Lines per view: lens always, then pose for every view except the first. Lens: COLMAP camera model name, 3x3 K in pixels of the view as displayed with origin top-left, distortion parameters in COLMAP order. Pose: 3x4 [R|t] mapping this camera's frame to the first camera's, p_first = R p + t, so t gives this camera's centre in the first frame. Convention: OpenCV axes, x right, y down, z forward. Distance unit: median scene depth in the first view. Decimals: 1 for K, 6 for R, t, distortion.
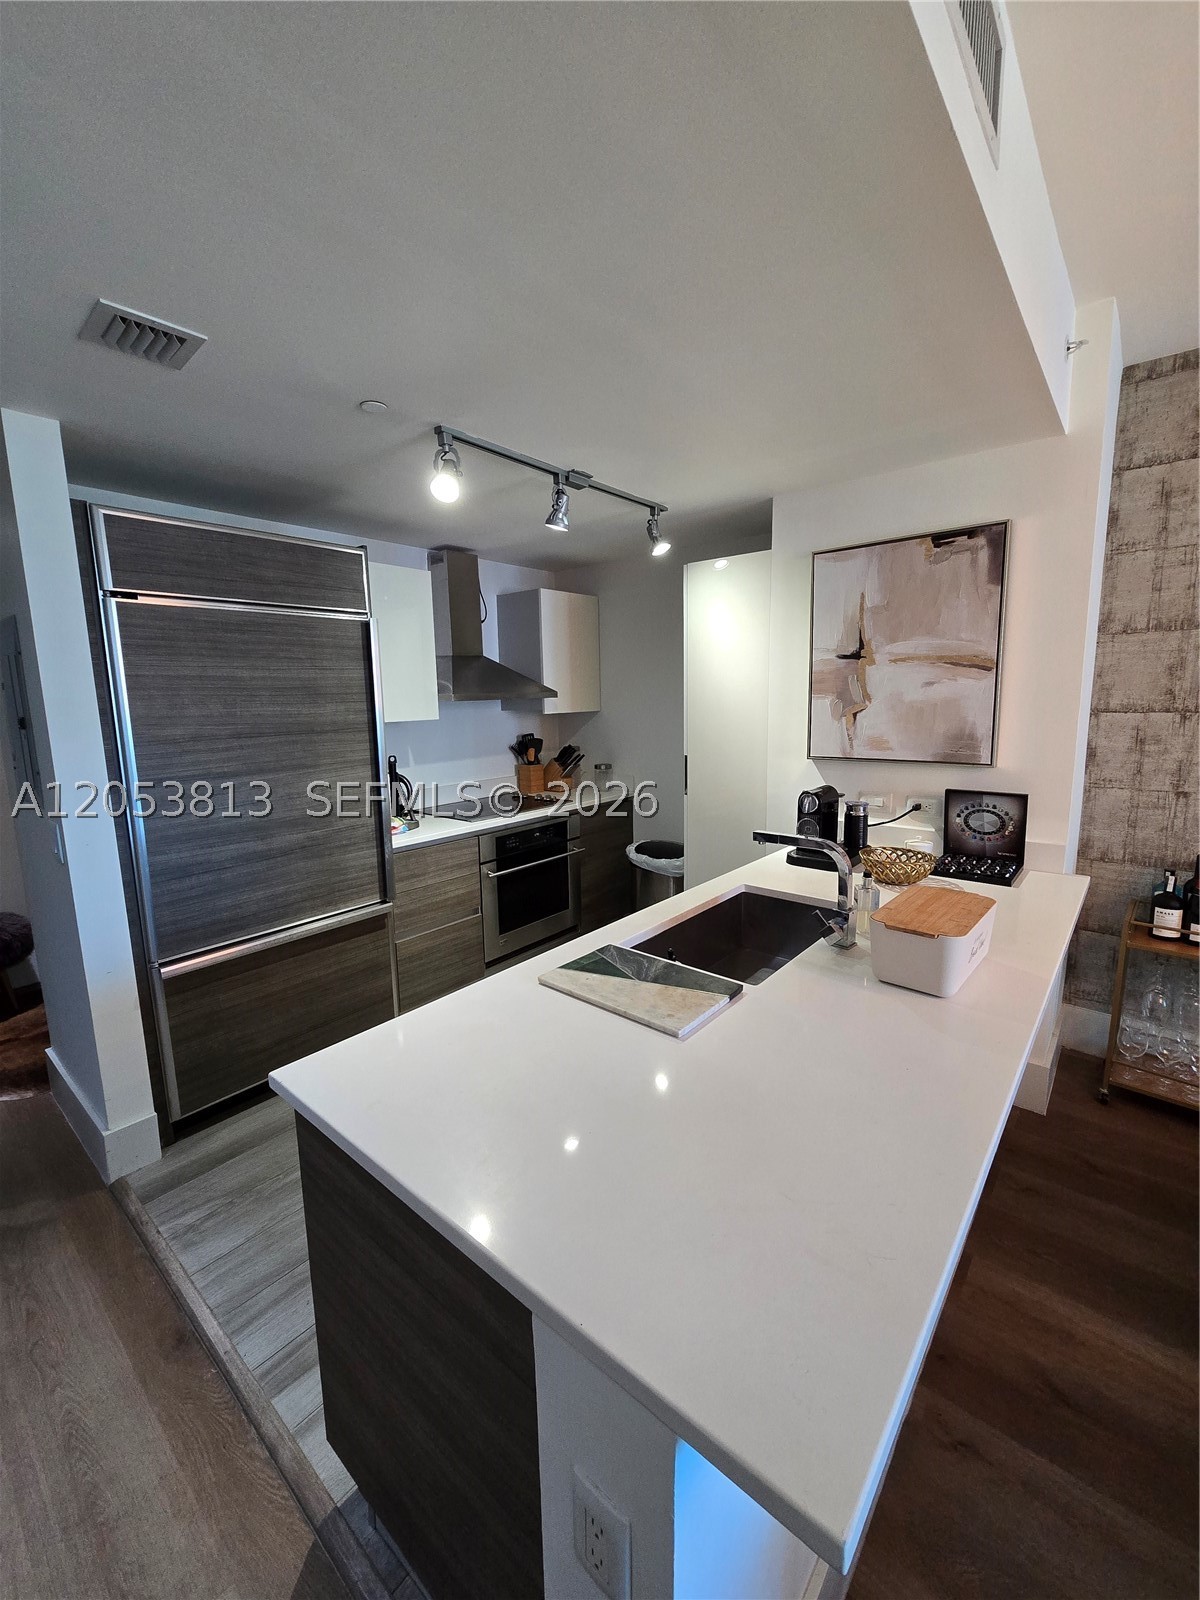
lens RADIAL K [[654.1, 0, 595.0], [0, 654.1, 797.9], [0, 0, 1]] dist [-0.009455, 0.003215]
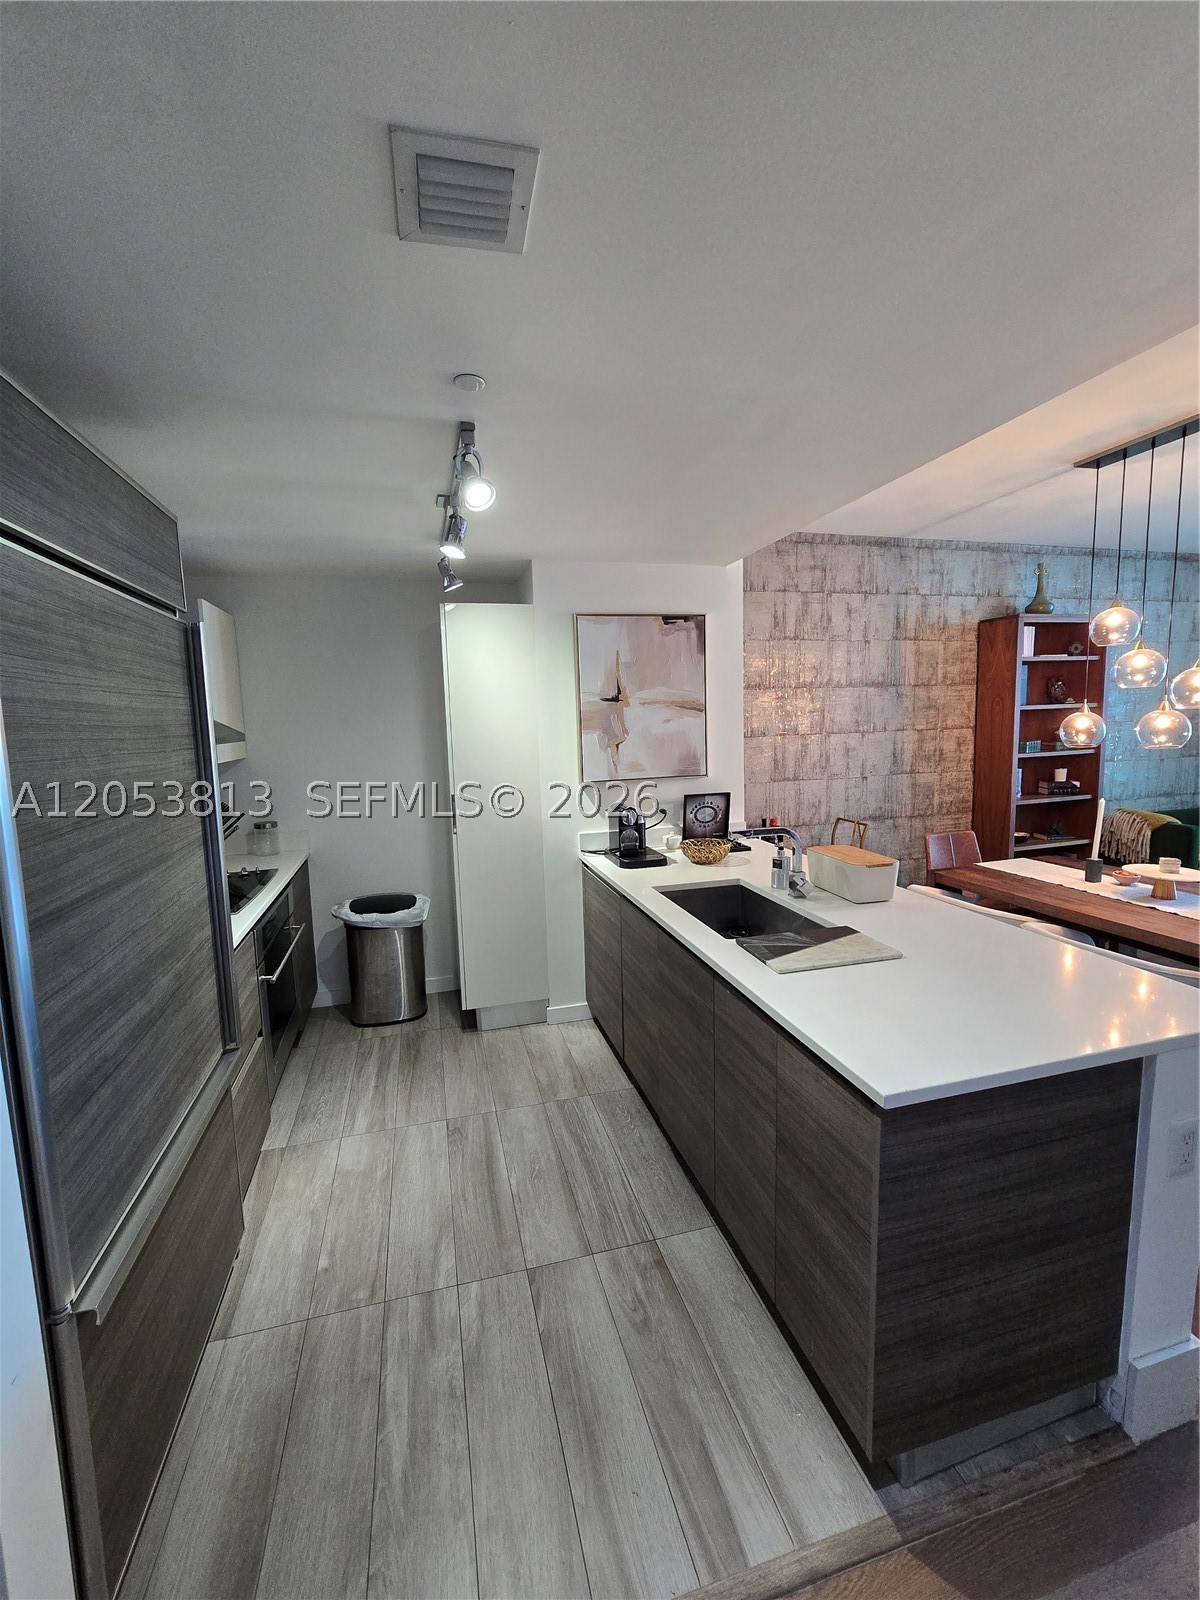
lens RADIAL K [[654.1, 0, 595.0], [0, 654.1, 797.9], [0, 0, 1]] dist [-0.009455, 0.003215]
pose [[0.570075, -0.095170, 0.816062, -0.716249], [0.147563, 0.988977, 0.012253, -0.052709], [-0.808232, 0.113435, 0.577835, 0.339465]]
